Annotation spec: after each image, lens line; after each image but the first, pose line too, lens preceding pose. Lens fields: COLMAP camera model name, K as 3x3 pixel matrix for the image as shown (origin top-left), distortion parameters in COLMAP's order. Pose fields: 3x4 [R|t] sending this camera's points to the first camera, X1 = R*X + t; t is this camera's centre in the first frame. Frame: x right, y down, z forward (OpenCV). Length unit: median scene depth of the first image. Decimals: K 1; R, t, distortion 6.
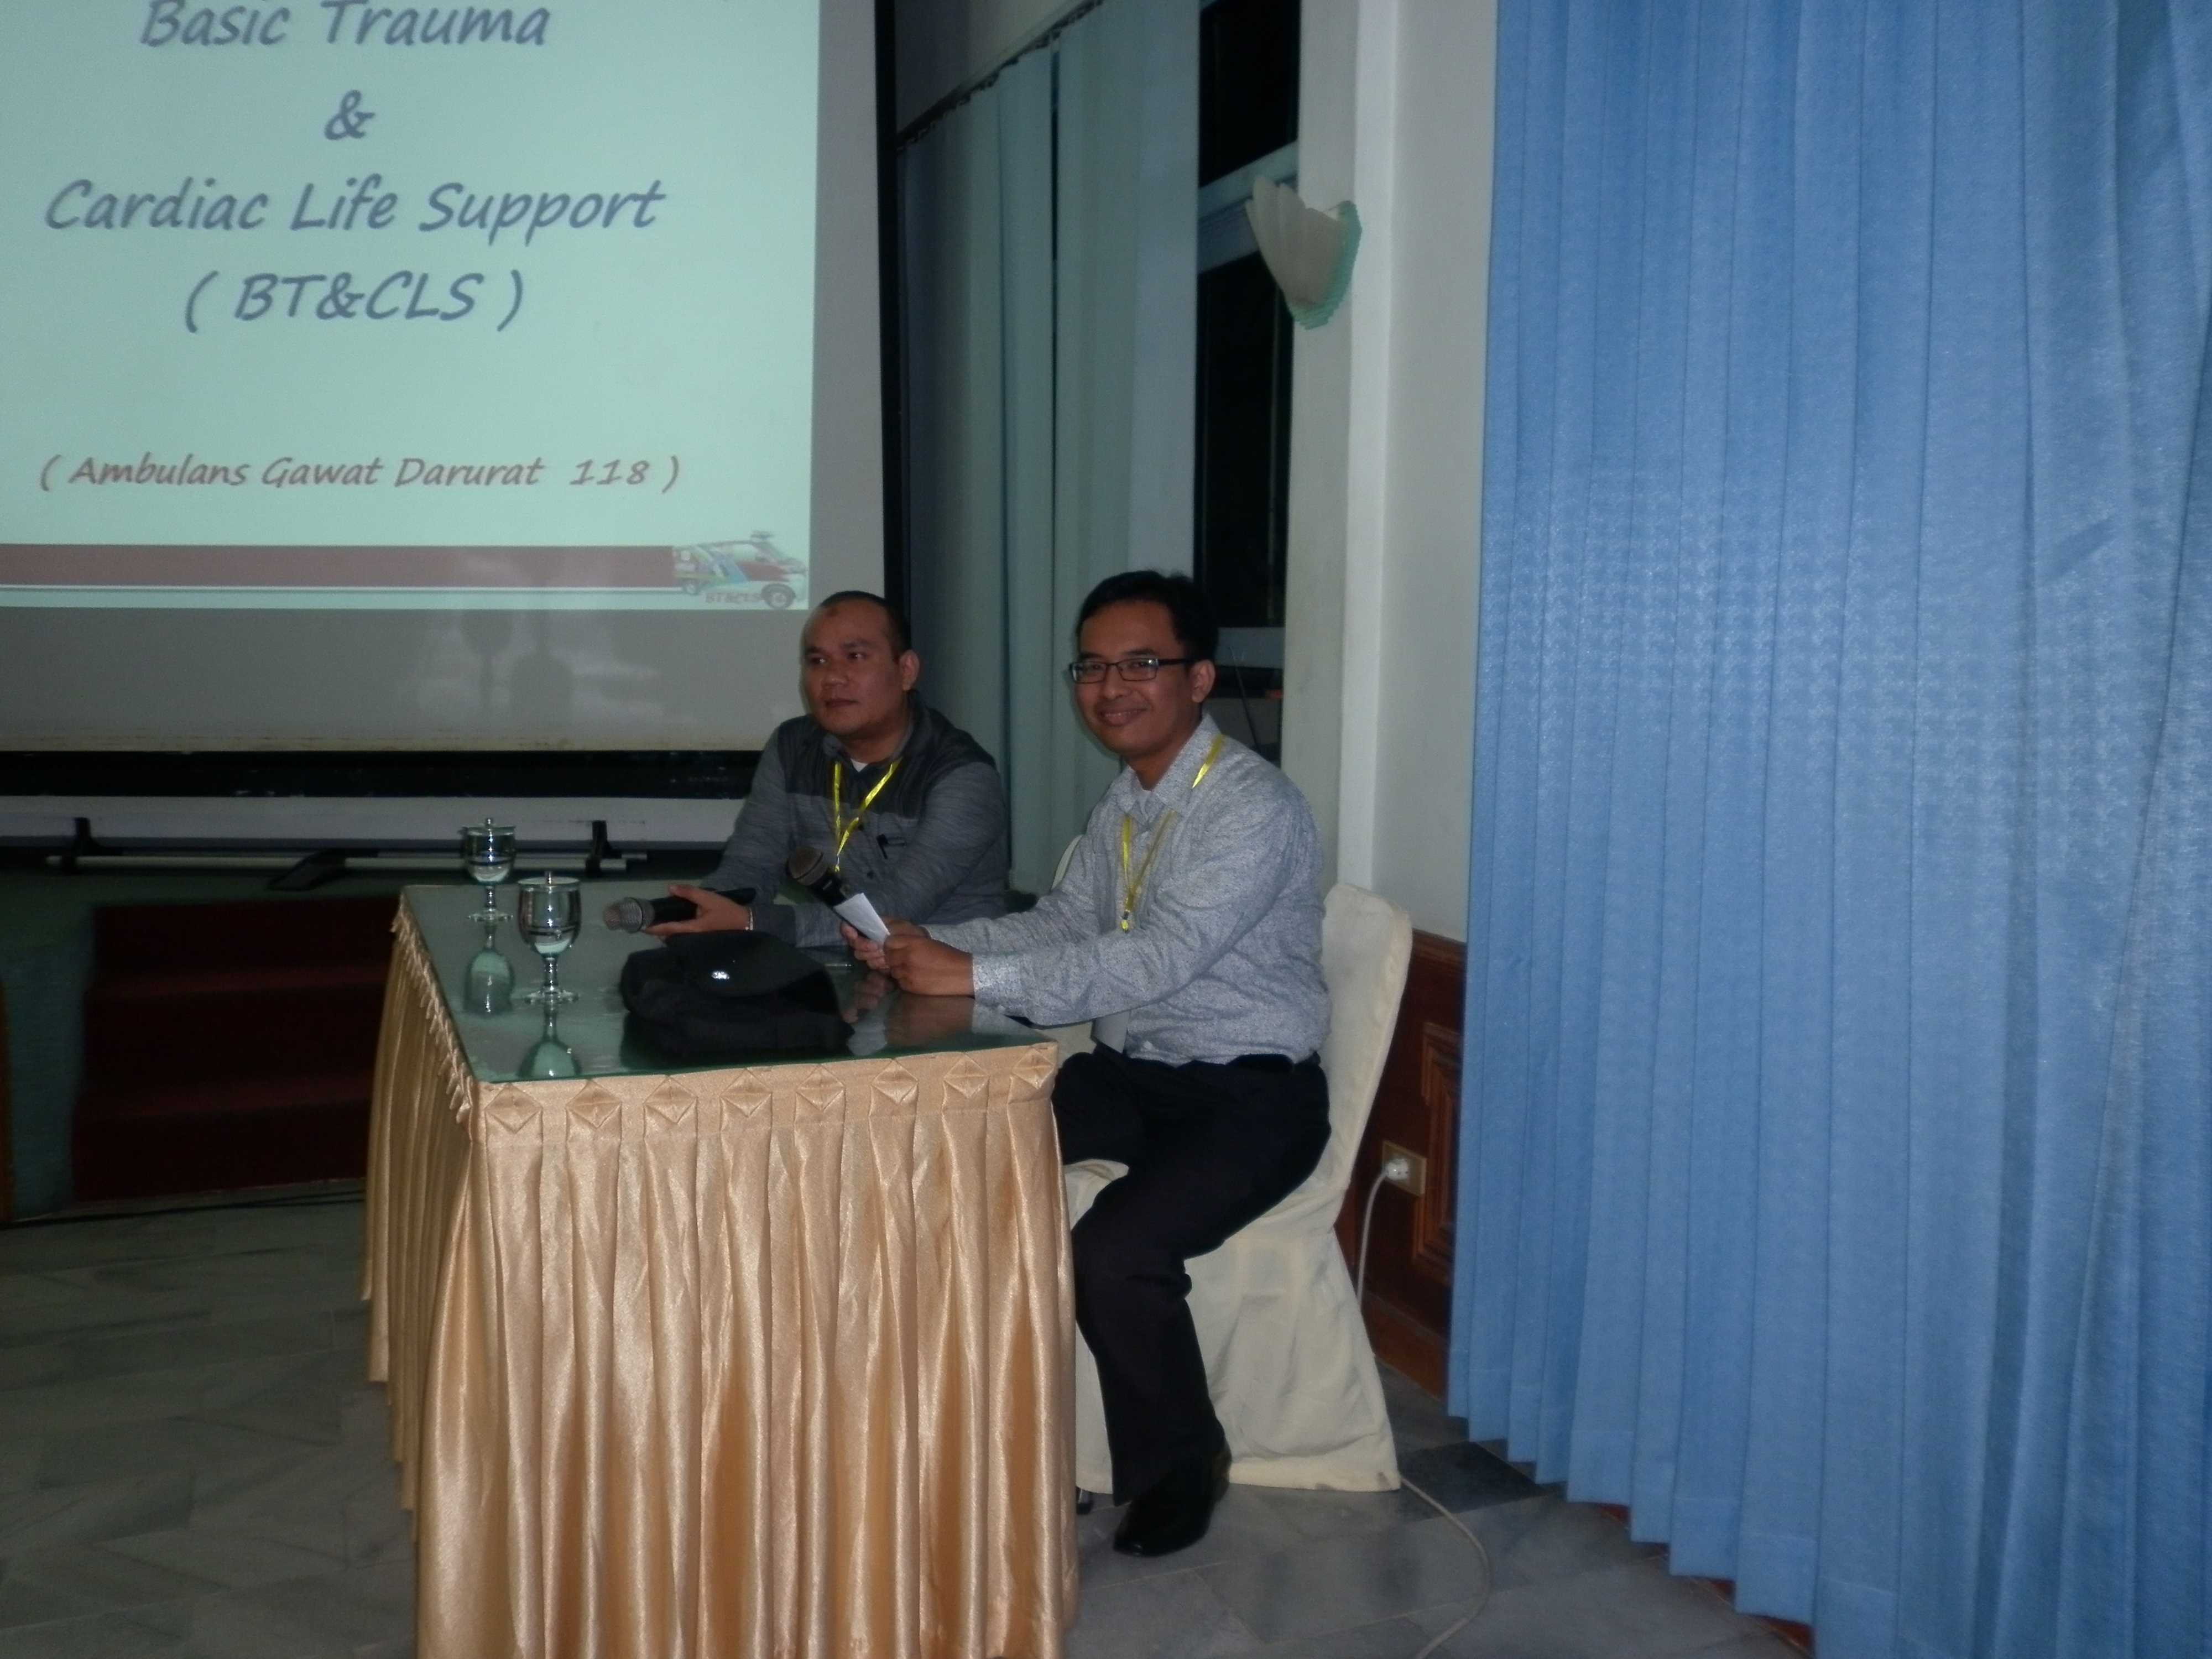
lens RADIAL K [[1848.0, 0, 1093.6], [0, 1848.0, 818.9], [0, 0, 1]] dist [0.010183, 0.018410]
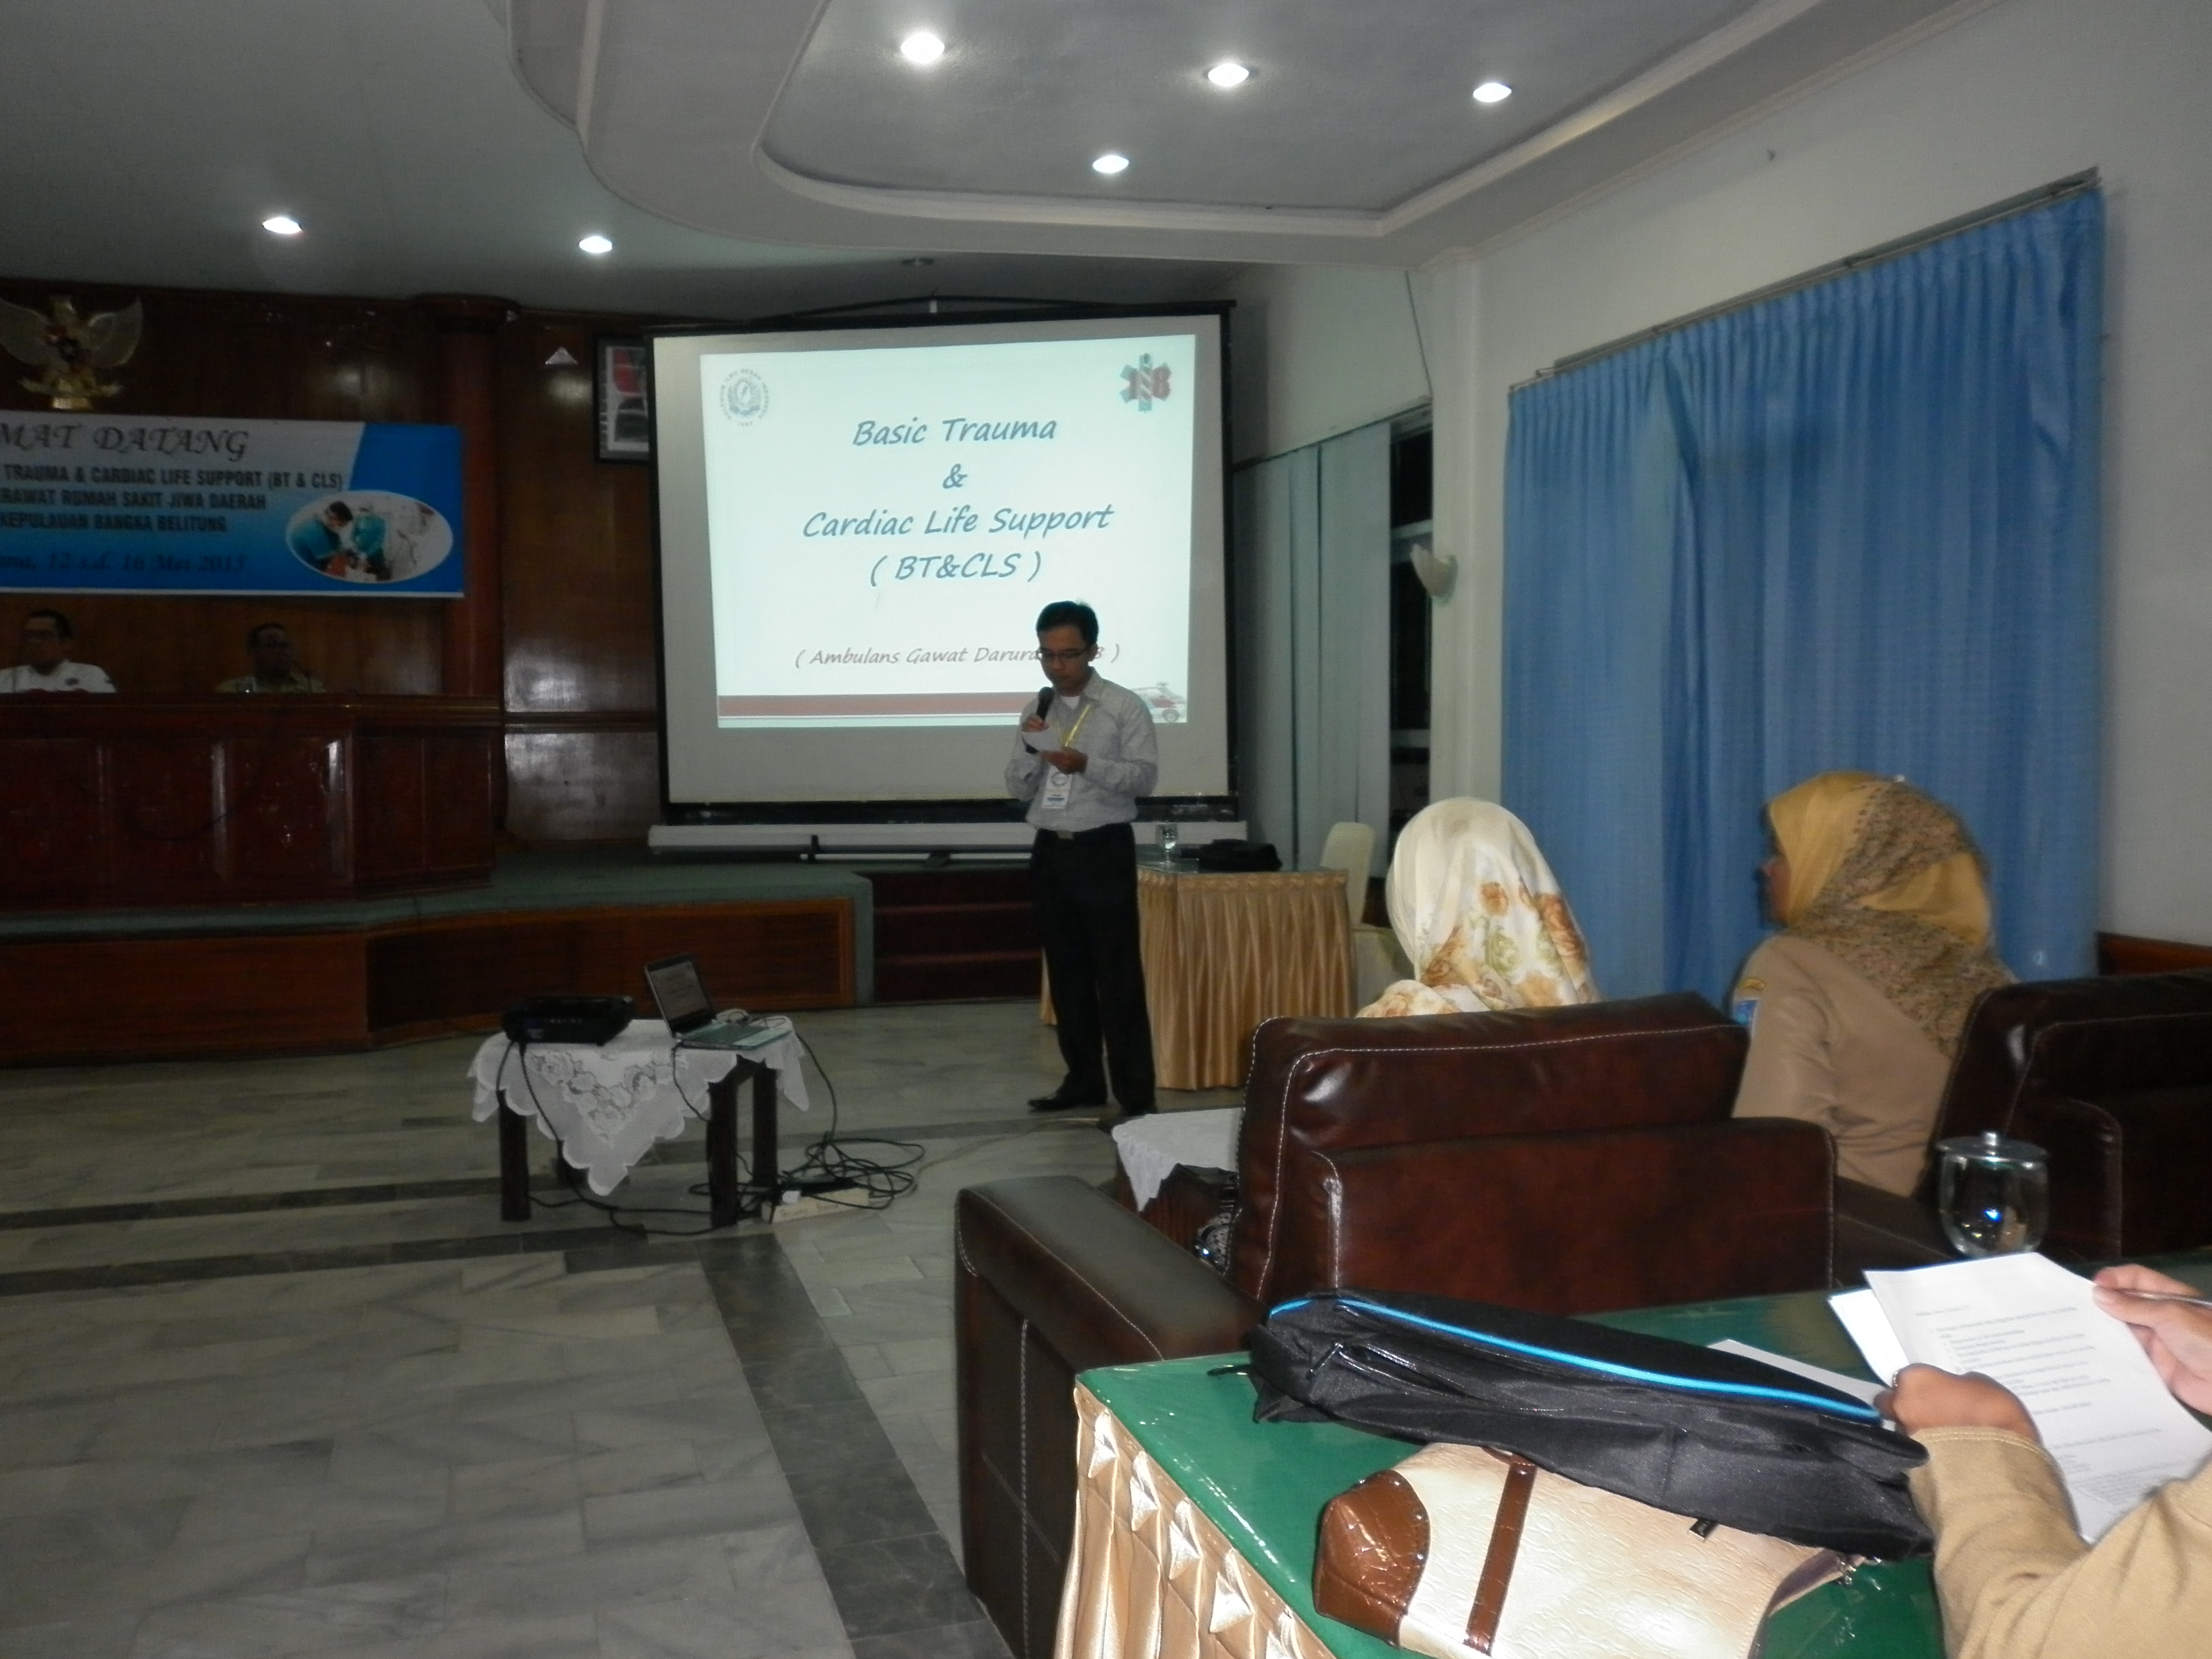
lens RADIAL K [[1848.0, 0, 1122.7], [0, 1848.0, 822.9], [0, 0, 1]] dist [0.010183, 0.018410]
pose [[0.995925, -0.010026, -0.089624, -0.051275], [0.005809, 0.998869, -0.047190, 0.081493], [0.089996, 0.046477, 0.994857, -0.913158]]
